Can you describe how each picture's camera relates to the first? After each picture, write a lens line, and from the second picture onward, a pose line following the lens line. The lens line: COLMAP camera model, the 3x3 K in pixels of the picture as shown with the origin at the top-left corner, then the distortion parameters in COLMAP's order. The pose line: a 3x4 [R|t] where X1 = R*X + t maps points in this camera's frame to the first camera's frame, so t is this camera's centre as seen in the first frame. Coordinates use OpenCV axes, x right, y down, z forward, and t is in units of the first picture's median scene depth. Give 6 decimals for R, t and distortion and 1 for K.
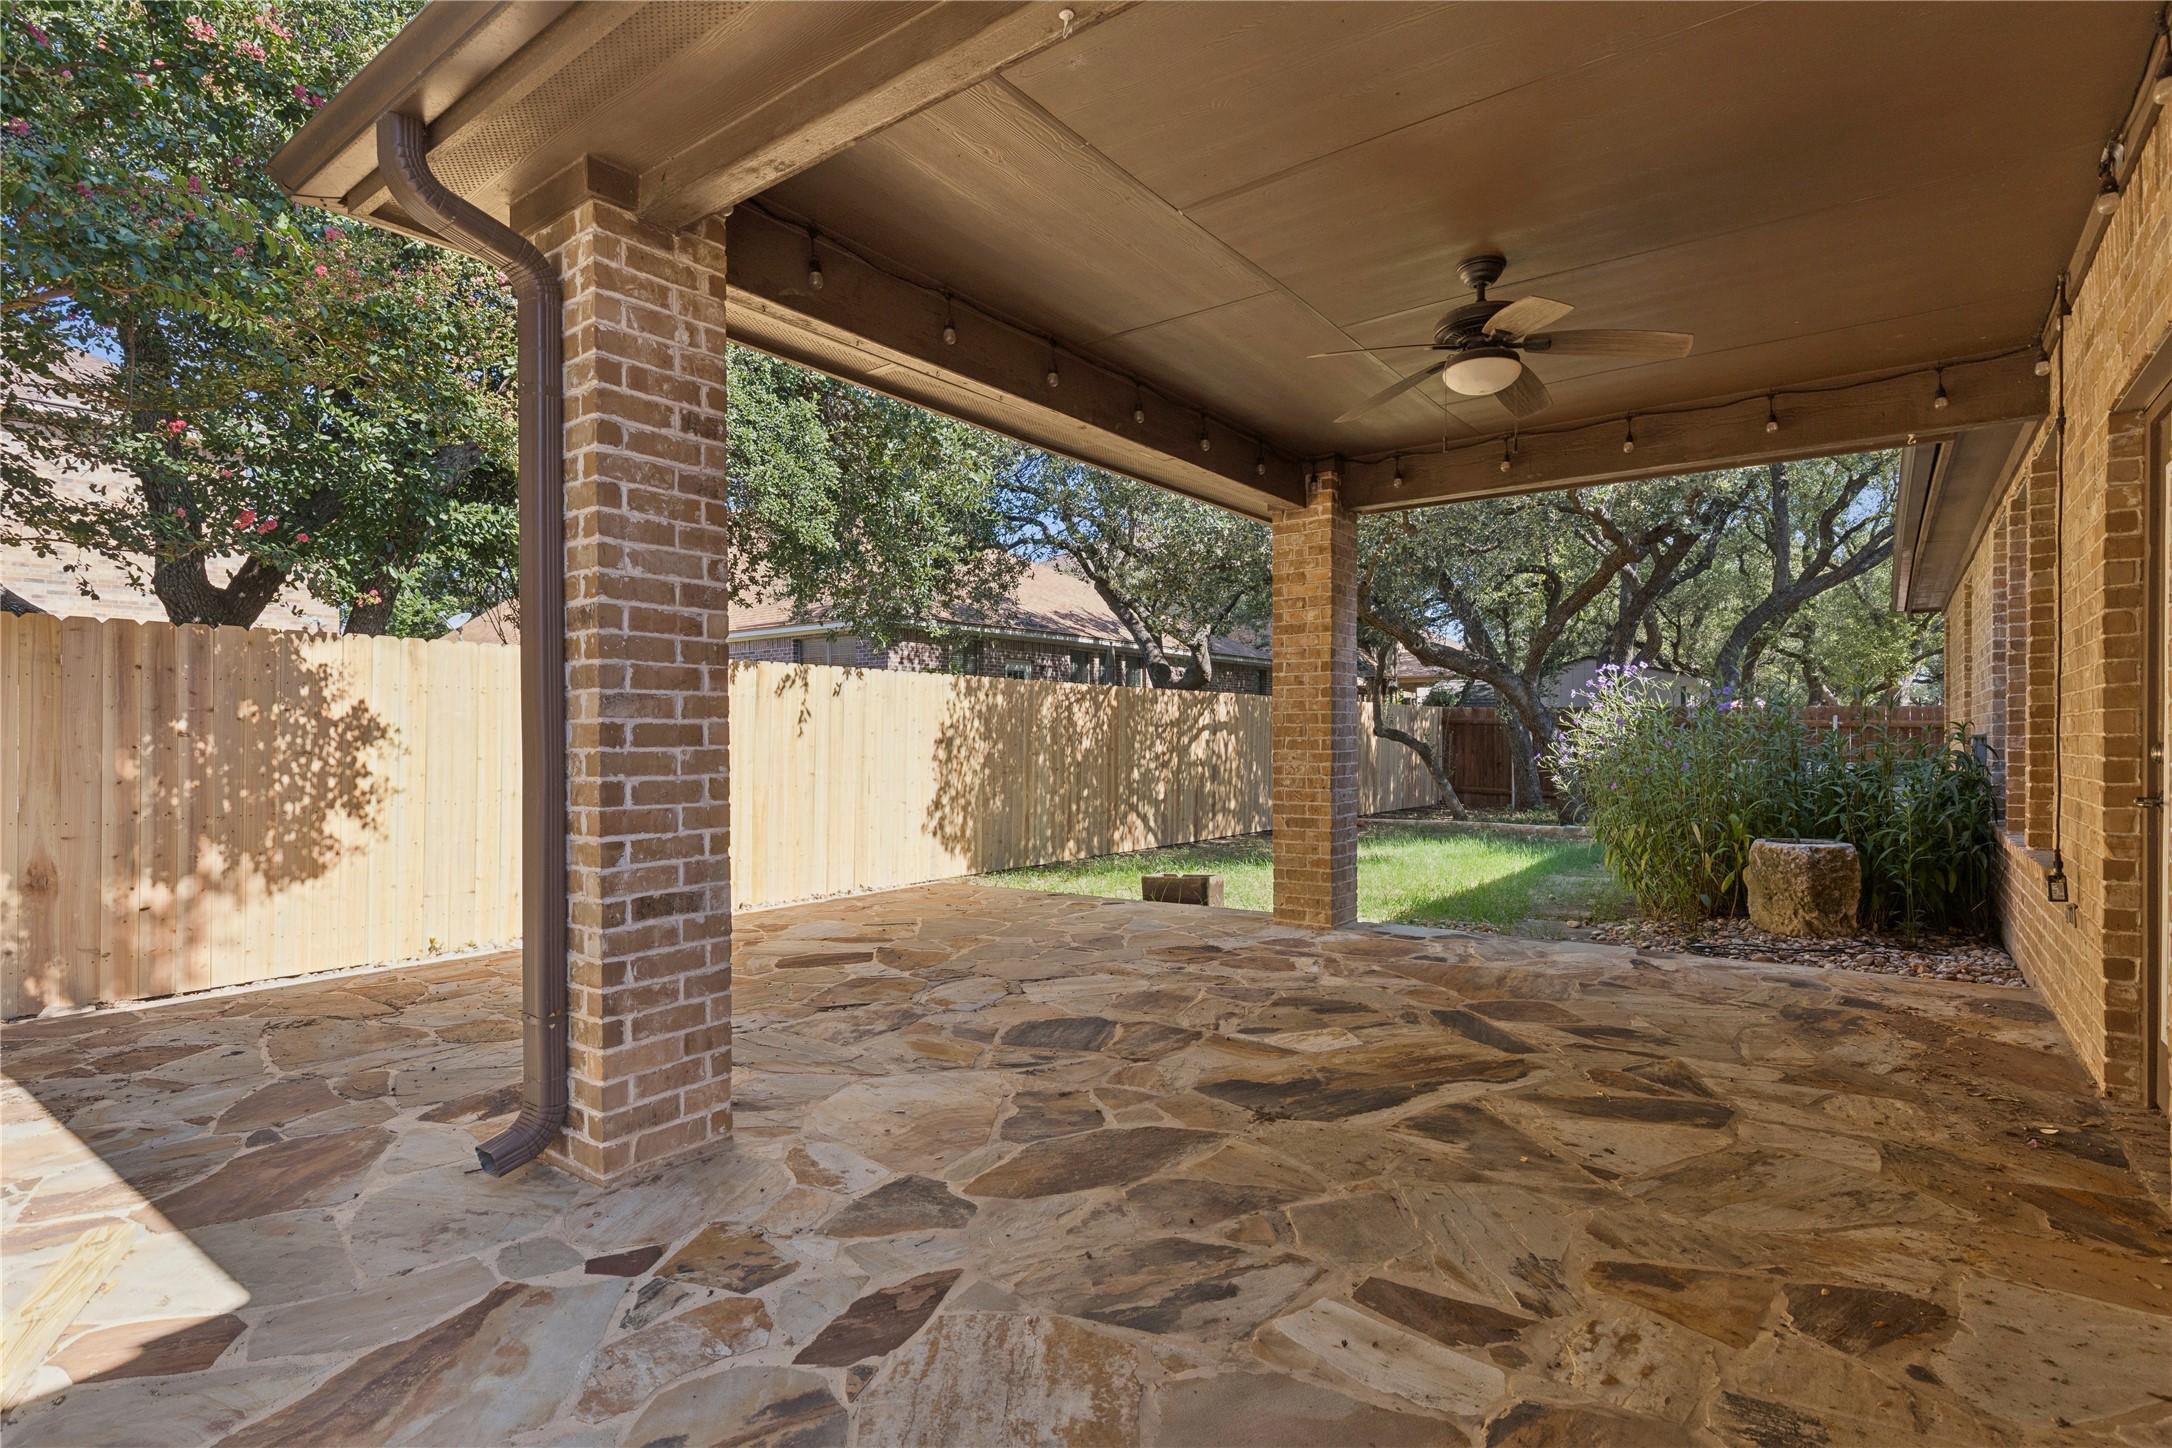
lens RADIAL K [[1065.5, 0, 1077.6], [0, 1065.5, 728.1], [0, 0, 1]] dist [-0.003397, 0.001508]
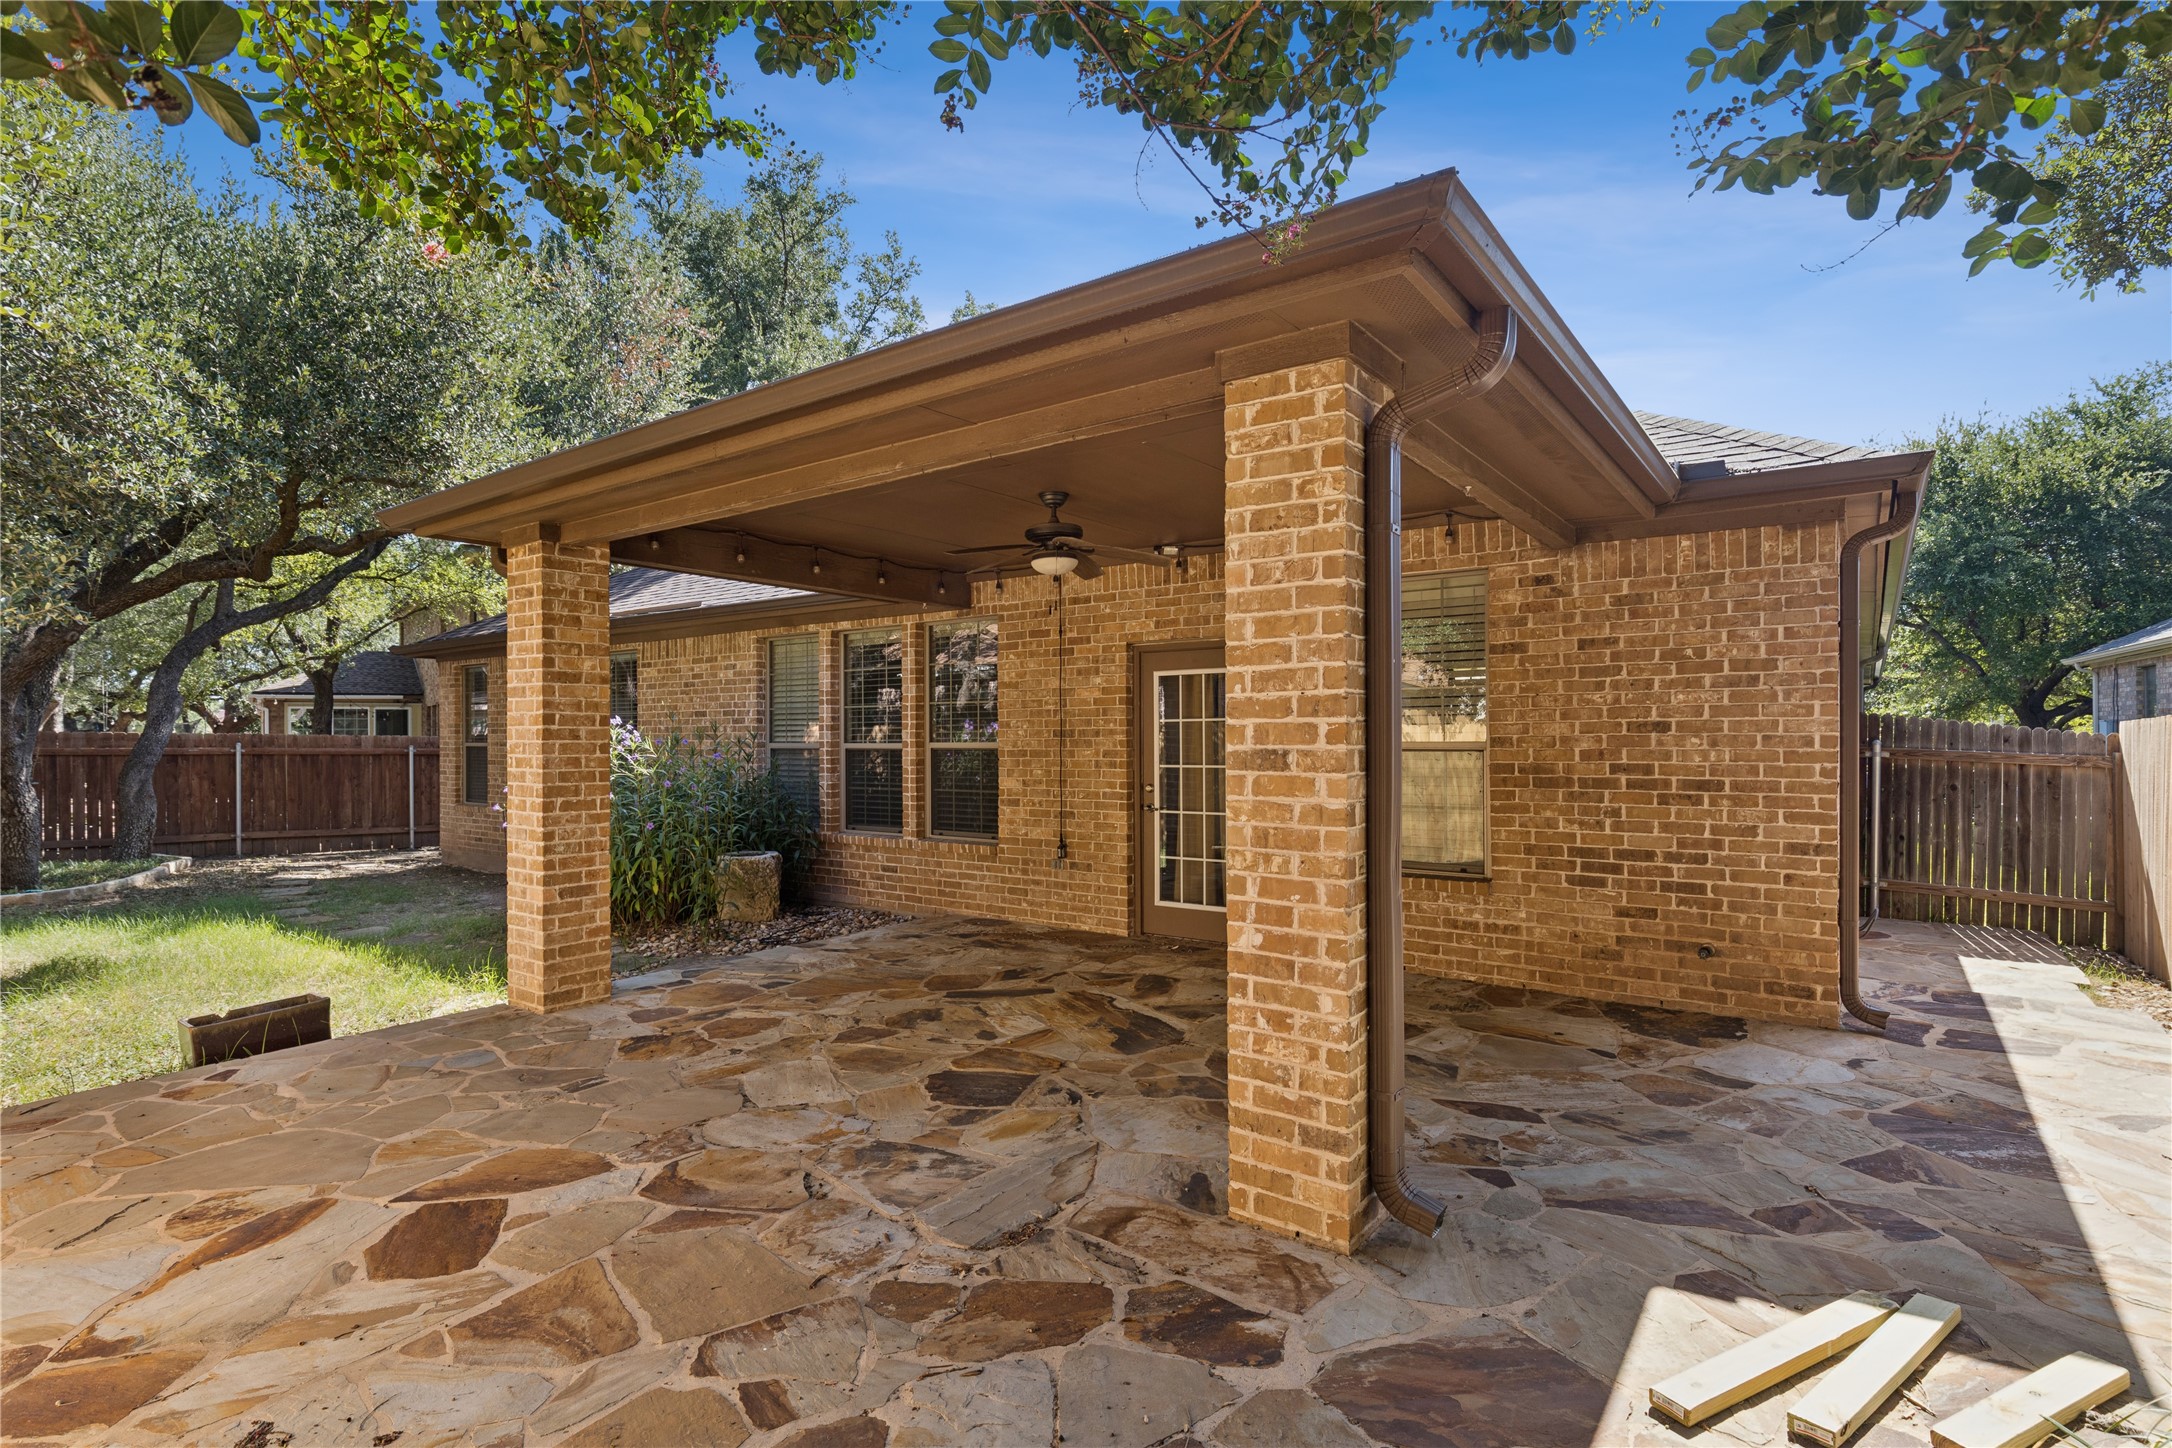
lens RADIAL K [[1065.5, 0, 1075.8], [0, 1065.5, 737.6], [0, 0, 1]] dist [-0.003397, 0.001508]
pose [[-0.000718, 0.001063, 0.999999, -1.184128], [-0.003343, 0.999994, -0.001065, -0.072687], [-0.999994, -0.003344, -0.000714, 0.975103]]
